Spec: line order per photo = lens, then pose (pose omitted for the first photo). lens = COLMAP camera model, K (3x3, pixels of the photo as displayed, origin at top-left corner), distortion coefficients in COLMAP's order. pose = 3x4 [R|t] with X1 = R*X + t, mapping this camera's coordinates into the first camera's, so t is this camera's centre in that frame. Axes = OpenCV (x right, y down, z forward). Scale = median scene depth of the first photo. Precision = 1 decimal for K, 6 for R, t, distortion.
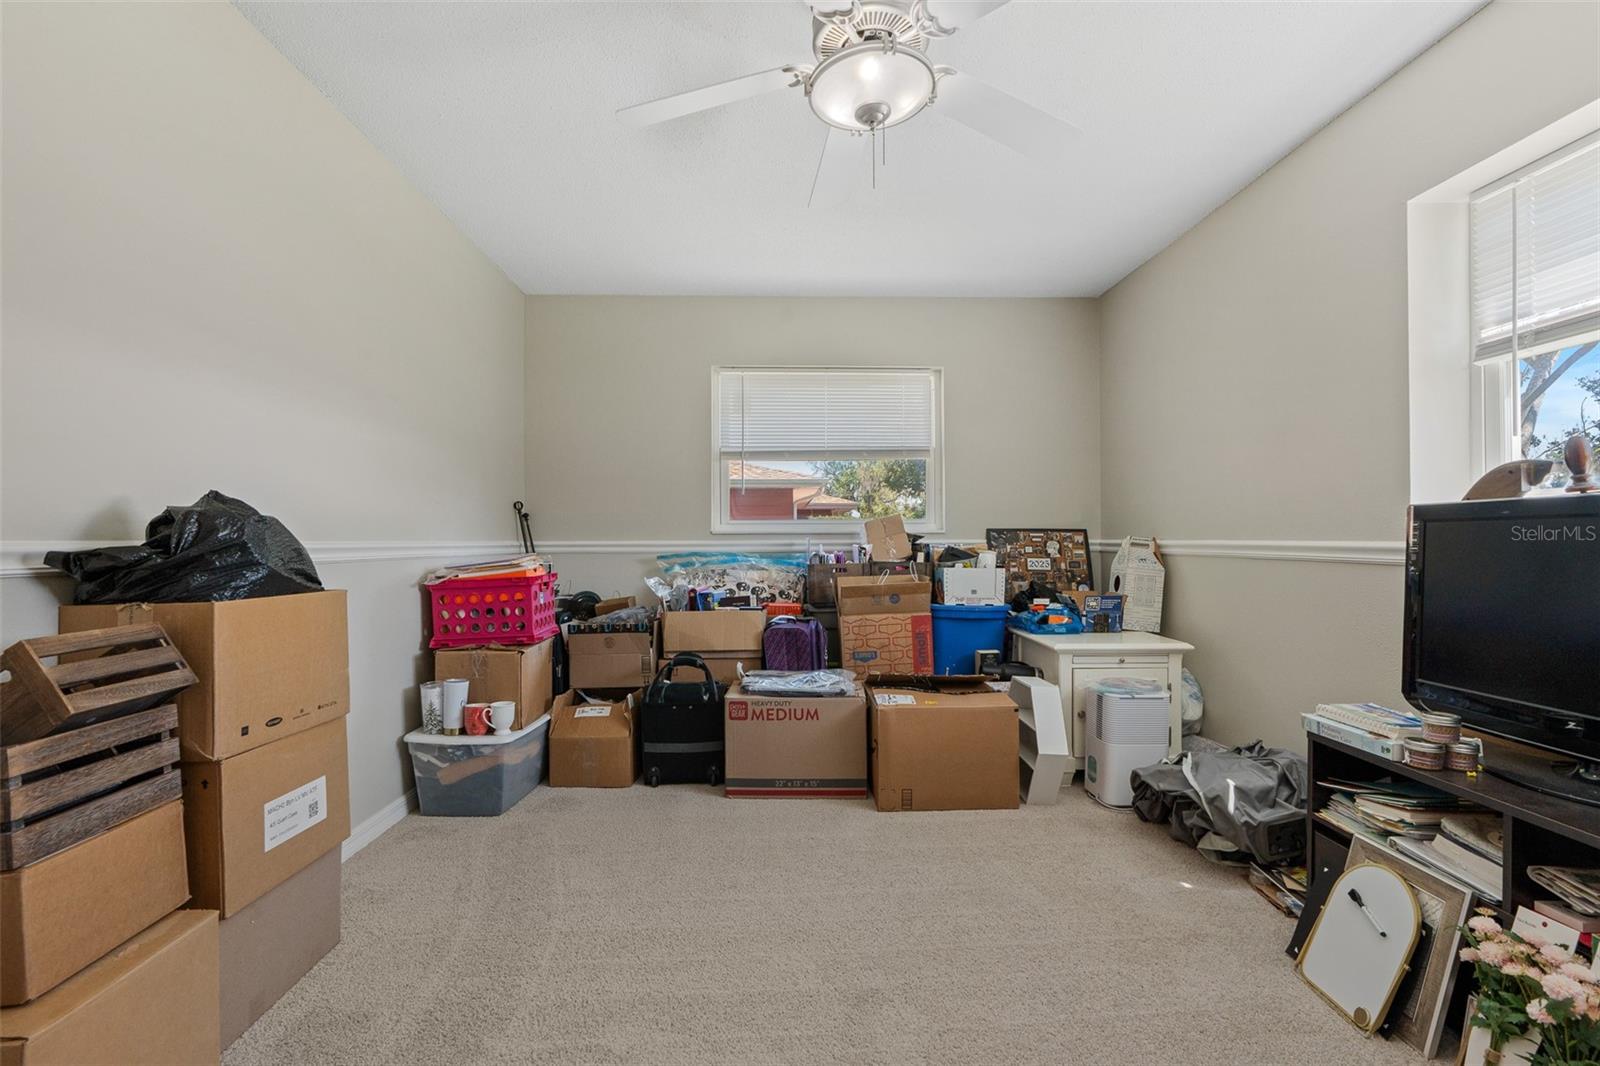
lens RADIAL K [[716.9, 0, 801.0], [0, 716.9, 546.5], [0, 0, 1]] dist [-0.008148, 0.003467]
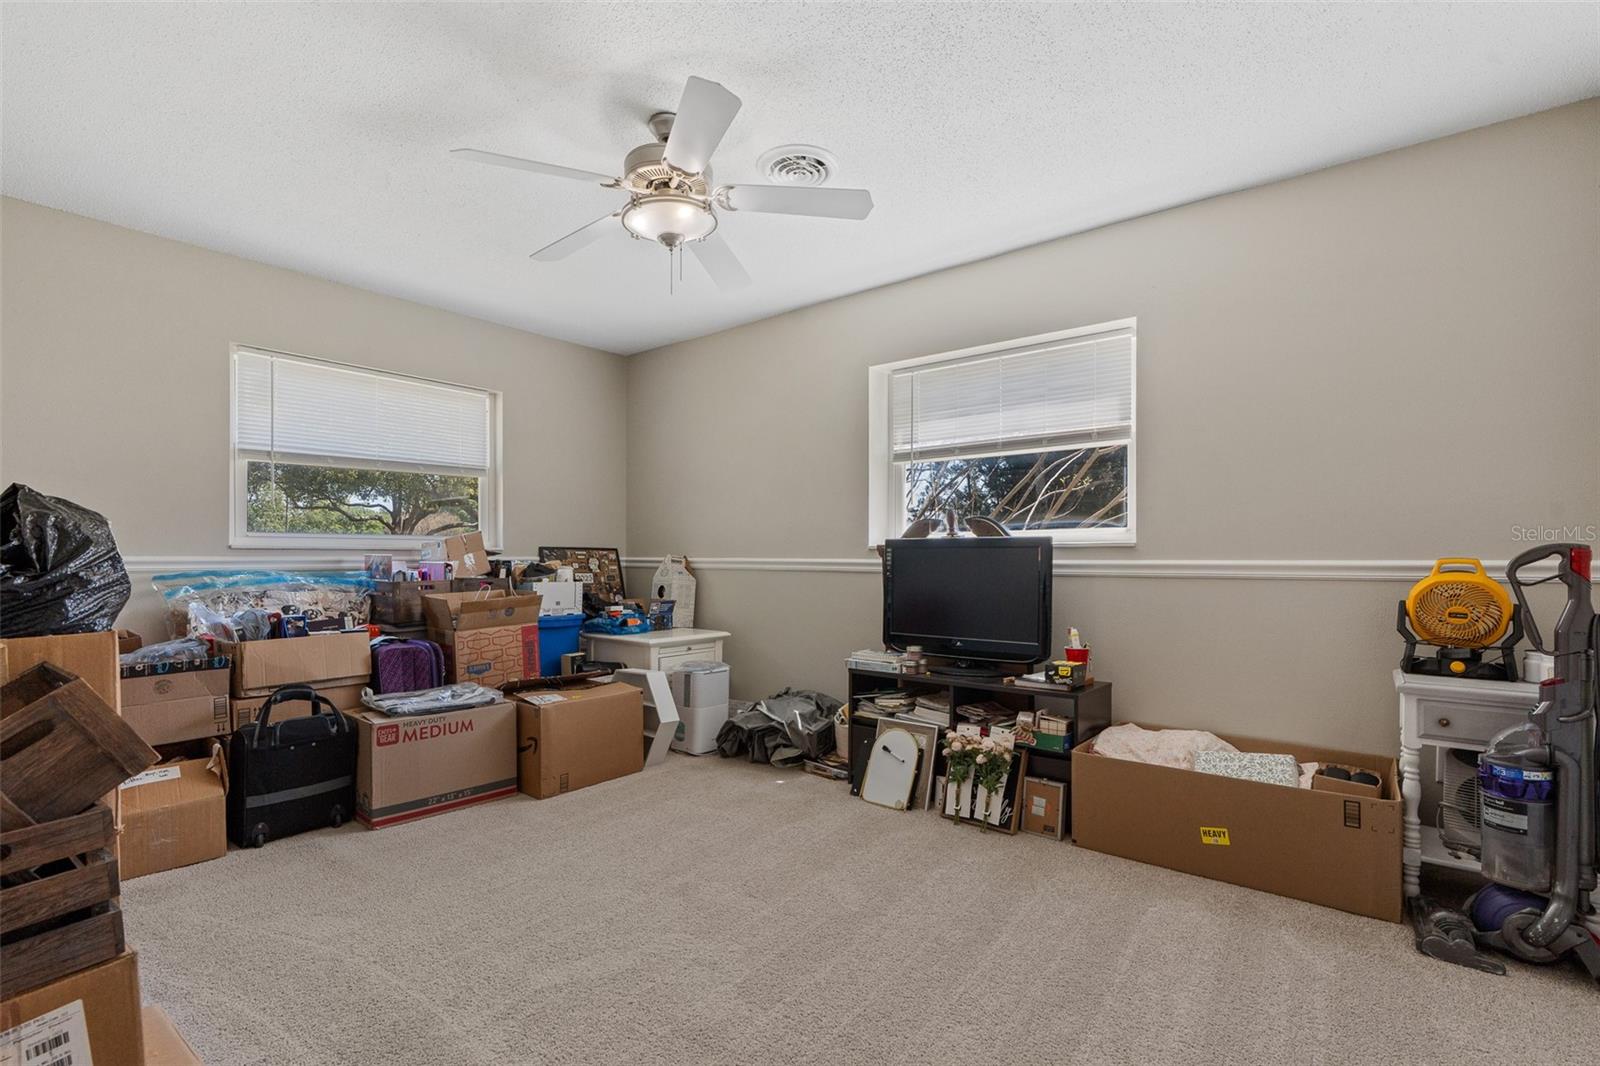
lens RADIAL K [[716.9, 0, 814.9], [0, 716.9, 572.9], [0, 0, 1]] dist [-0.008148, 0.003467]
pose [[0.656415, -0.012369, 0.754299, -0.427759], [0.002968, 0.999900, 0.013814, 0.001880], [-0.754394, -0.006830, 0.656386, -0.050804]]
